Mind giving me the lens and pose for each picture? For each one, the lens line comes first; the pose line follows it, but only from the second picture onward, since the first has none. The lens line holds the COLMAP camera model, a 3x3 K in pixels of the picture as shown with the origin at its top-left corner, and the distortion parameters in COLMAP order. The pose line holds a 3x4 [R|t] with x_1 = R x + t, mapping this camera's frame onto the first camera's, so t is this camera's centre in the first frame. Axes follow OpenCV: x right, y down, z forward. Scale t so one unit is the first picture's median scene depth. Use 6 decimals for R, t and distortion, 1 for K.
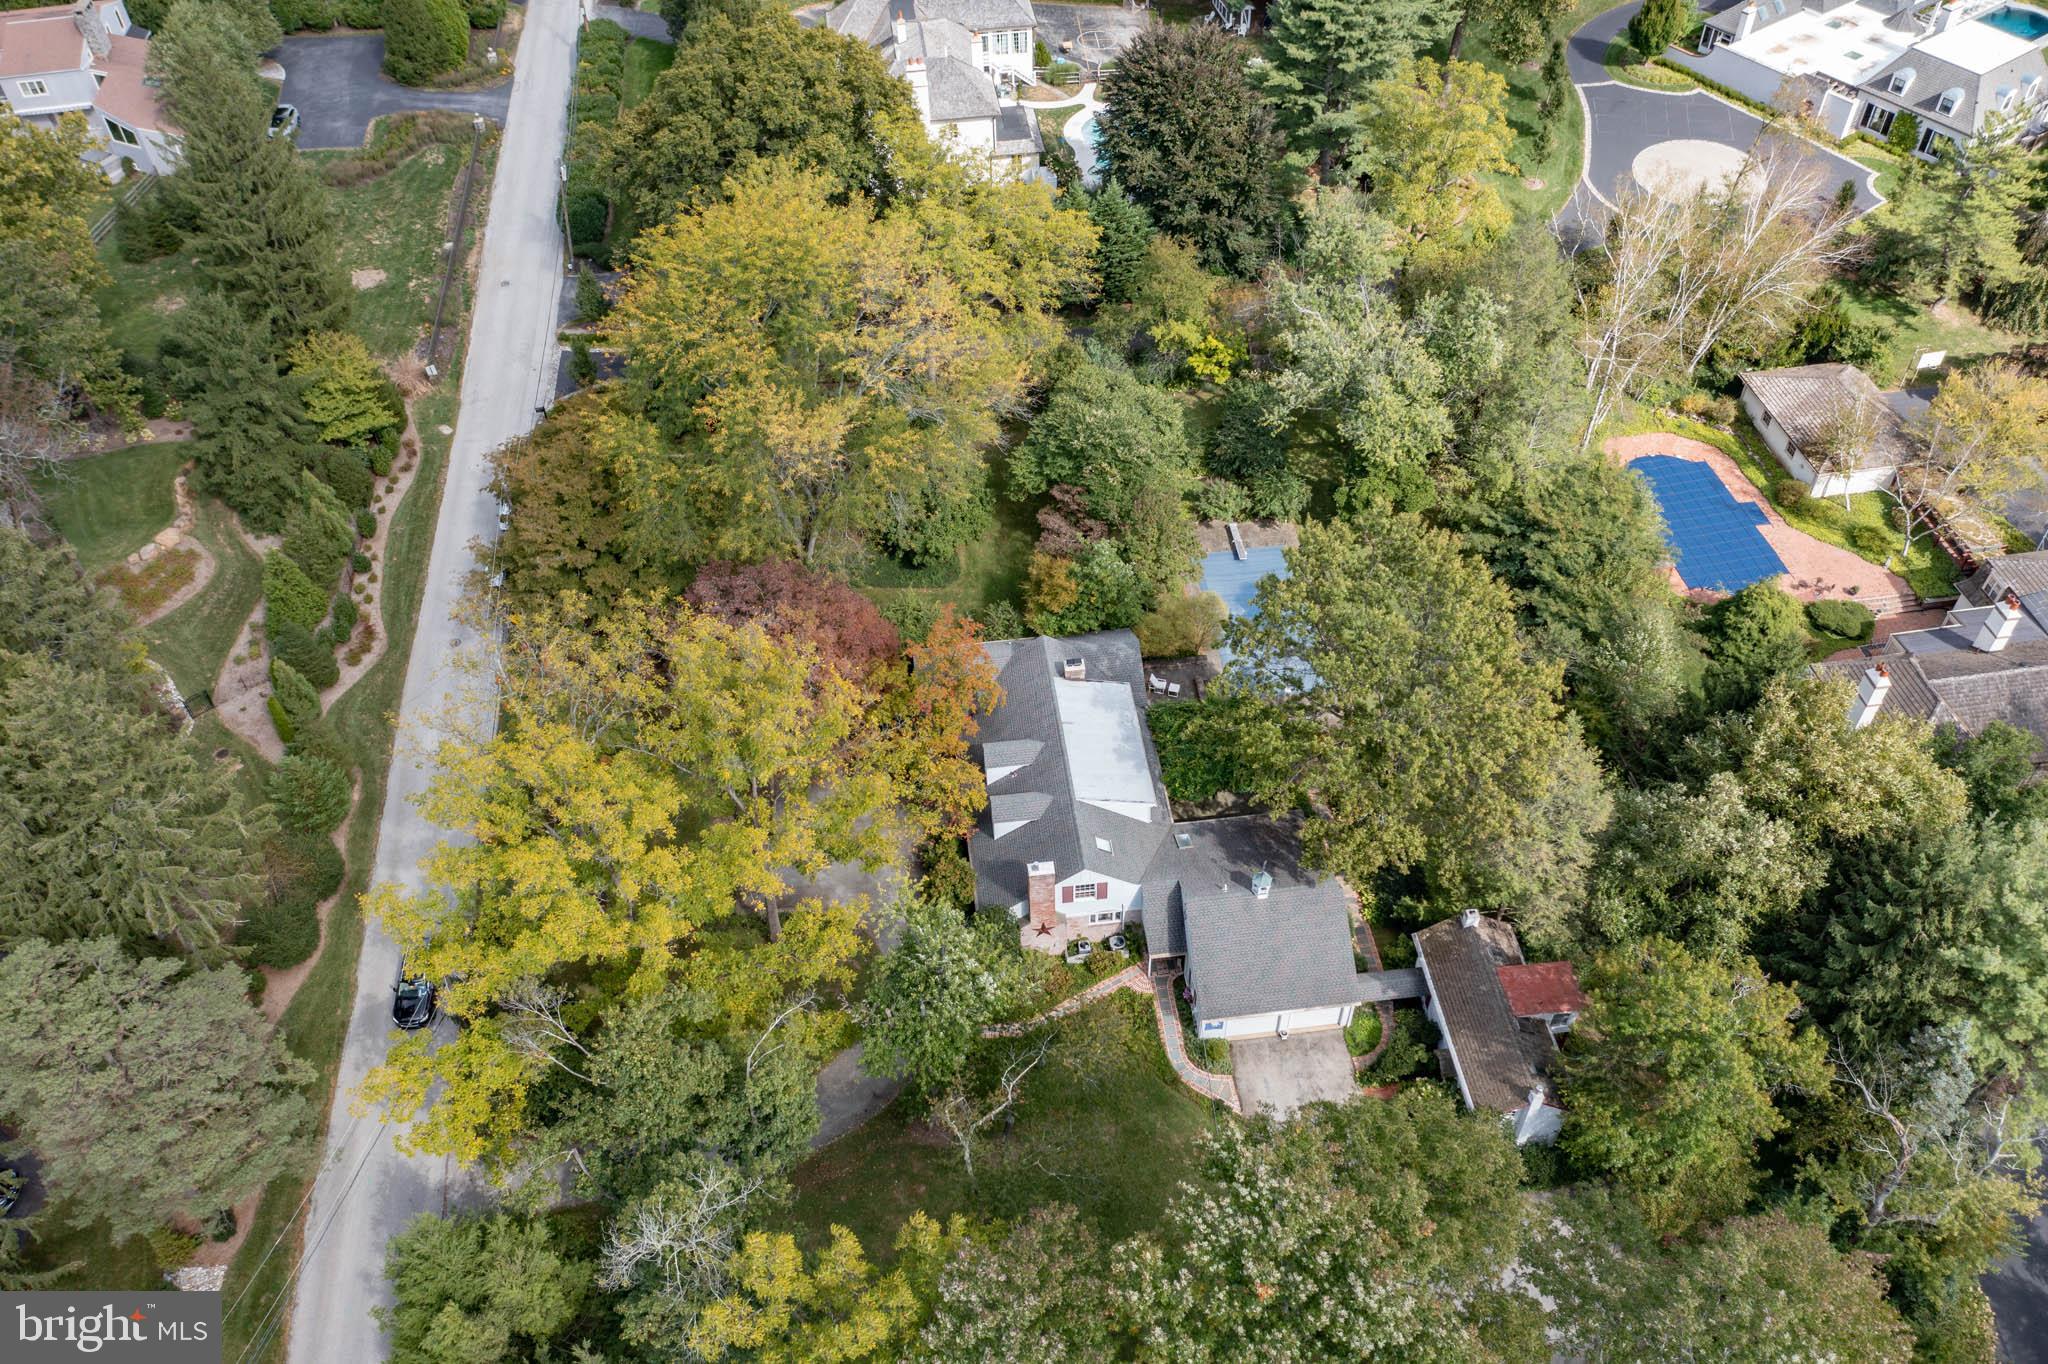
lens RADIAL K [[1630.9, 0, 1024.0], [0, 1630.9, 682.0], [0, 0, 1]] dist [-0.006307, 0.001598]
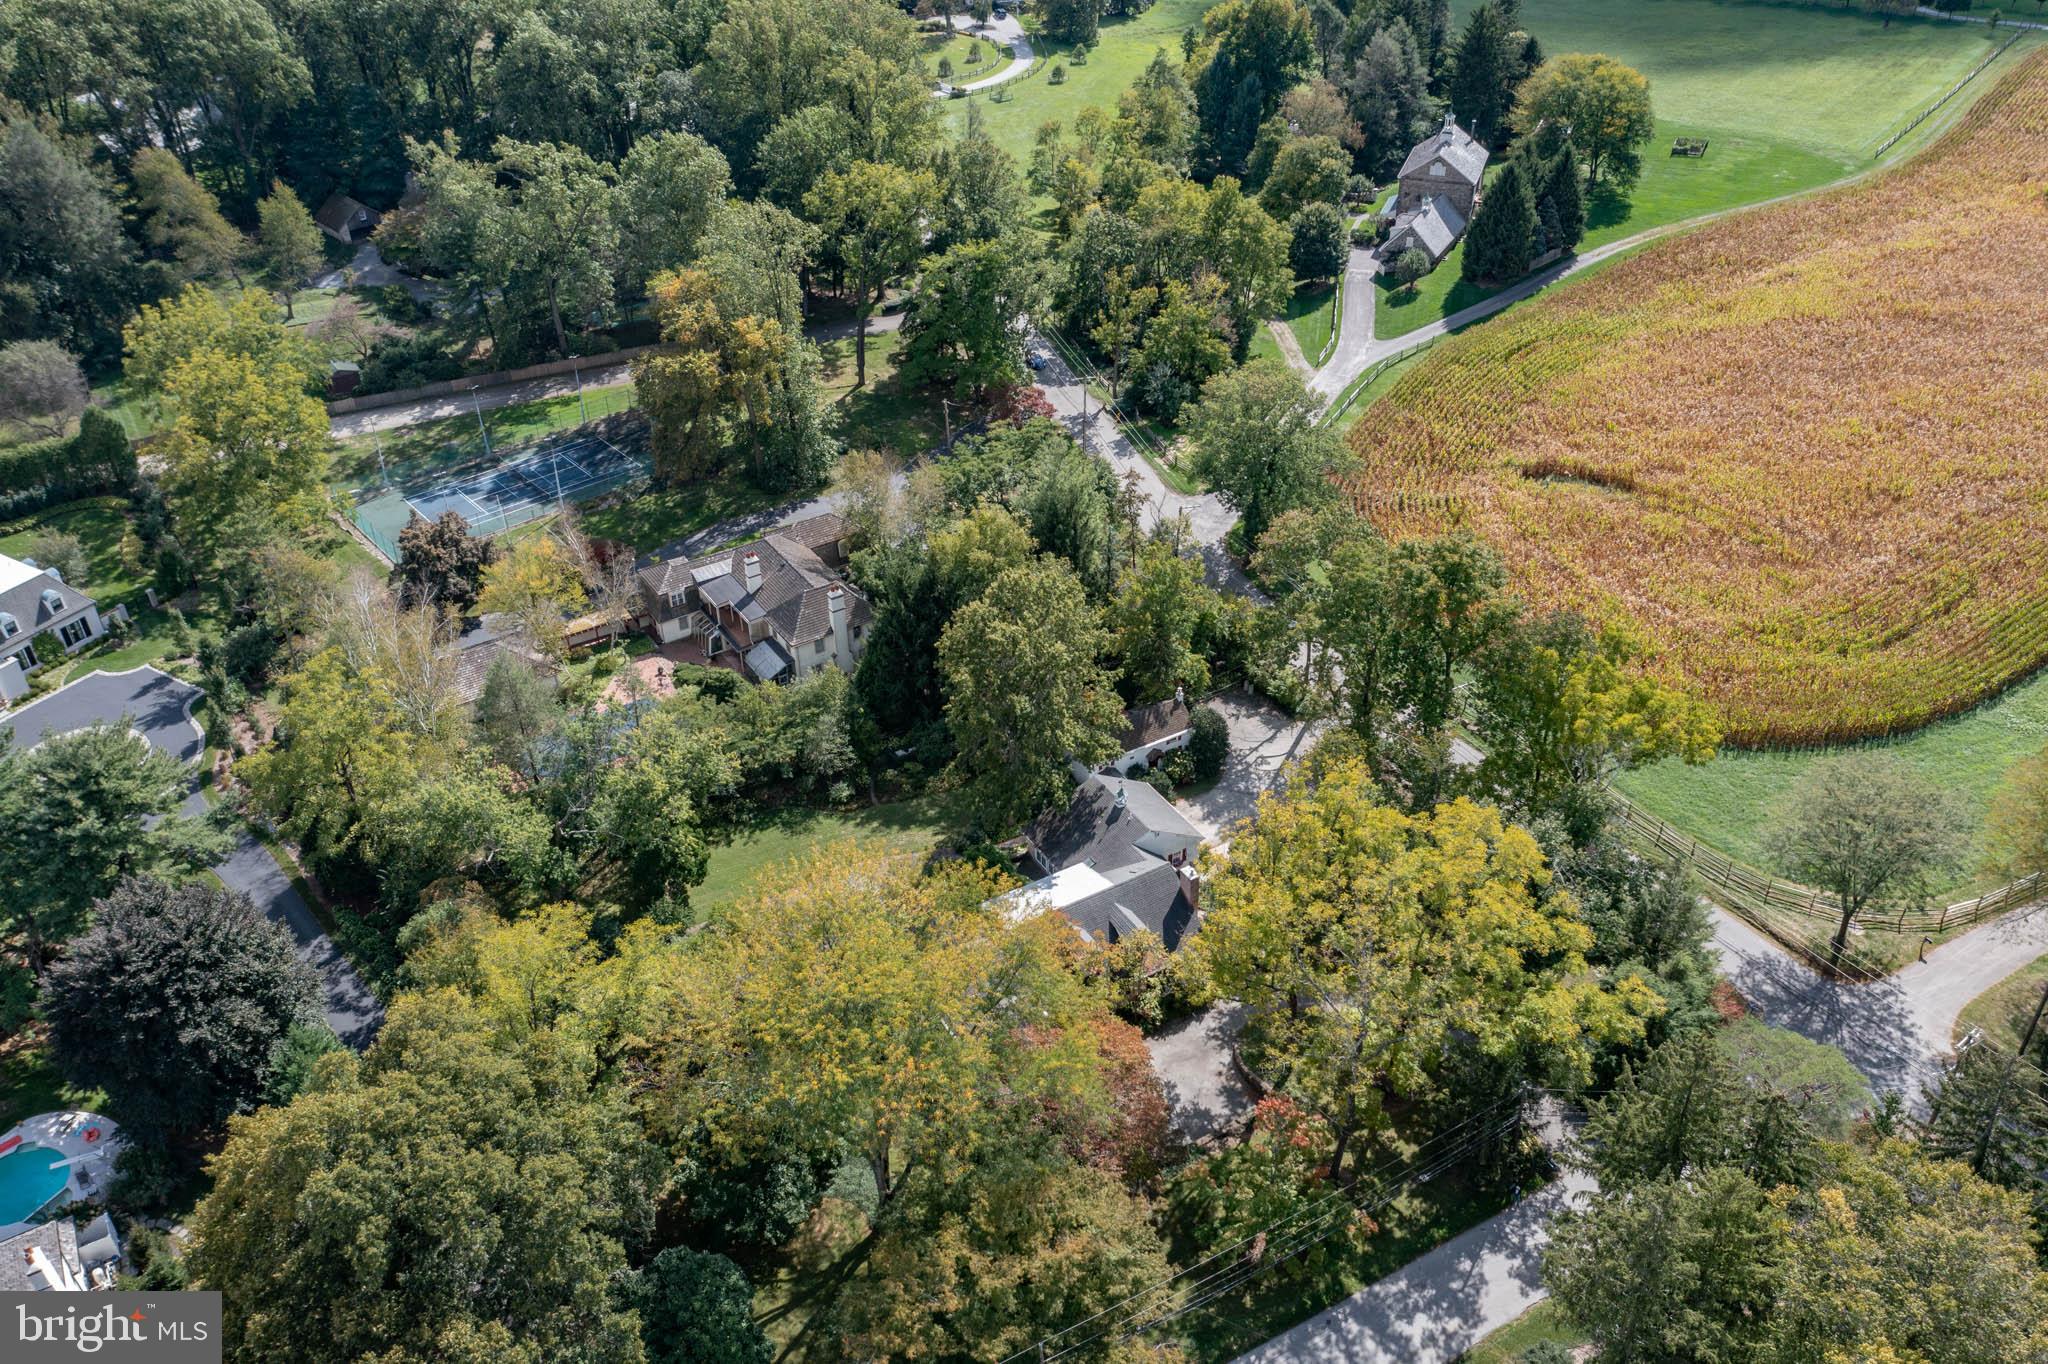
lens RADIAL K [[1630.9, 0, 1024.0], [0, 1630.9, 682.0], [0, 0, 1]] dist [-0.006307, 0.001598]
pose [[-0.400335, -0.506038, 0.763975, -0.668512], [0.678689, 0.396440, 0.618236, -0.664977], [-0.615722, 0.766003, 0.184734, 0.494780]]
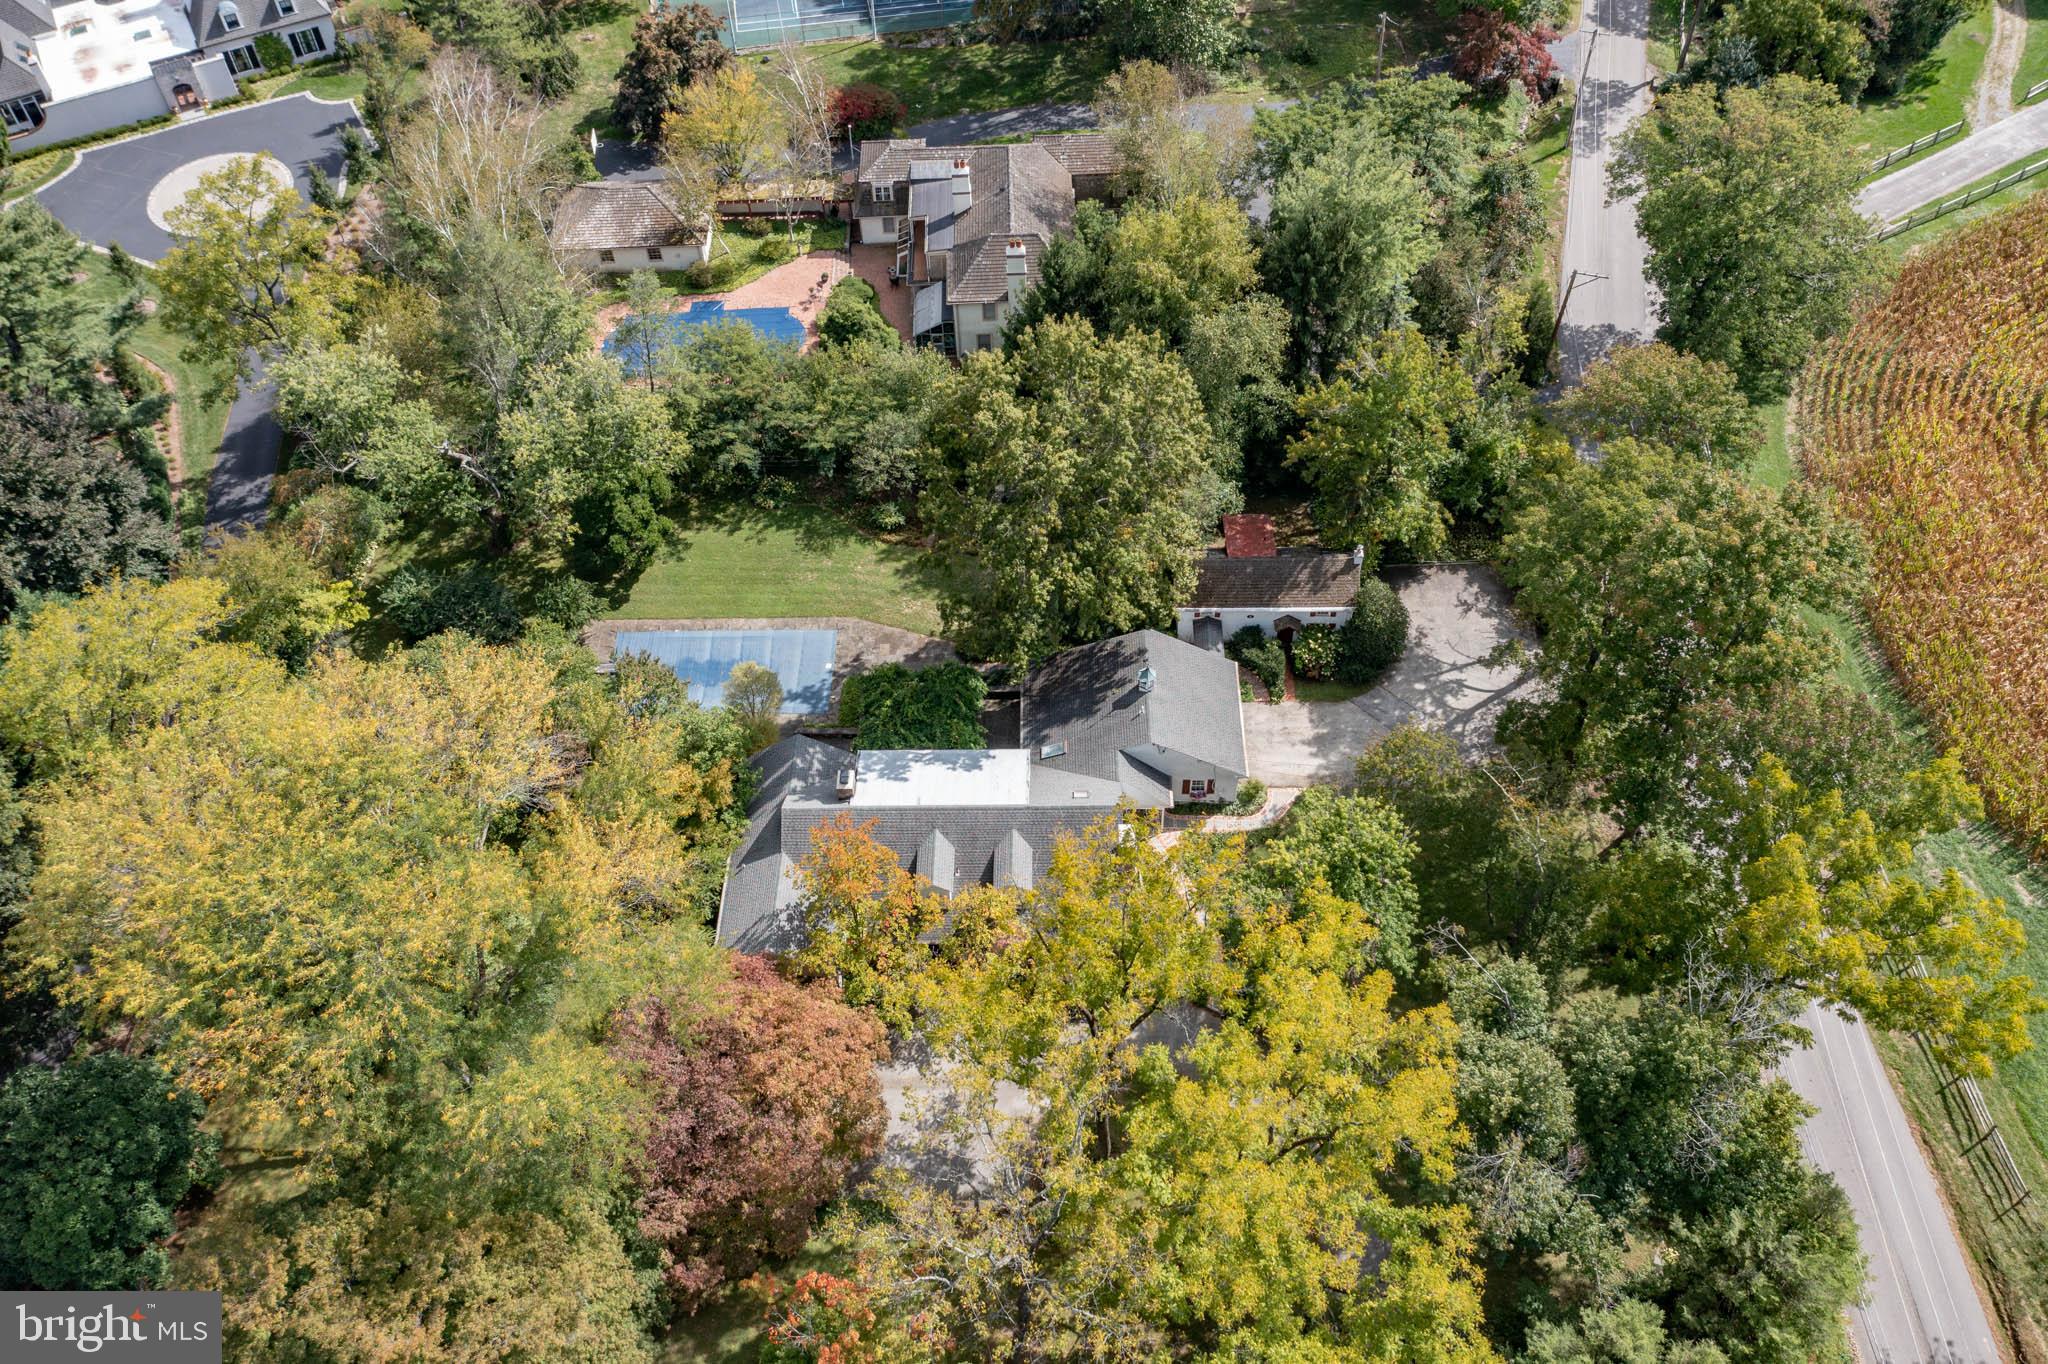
lens RADIAL K [[1630.9, 0, 1024.0], [0, 1630.9, 682.0], [0, 0, 1]] dist [-0.006307, 0.001598]
pose [[0.132202, -0.749298, 0.648903, -0.397214], [0.736270, 0.512535, 0.441831, -0.288287], [-0.663649, 0.419357, 0.619443, 0.284956]]
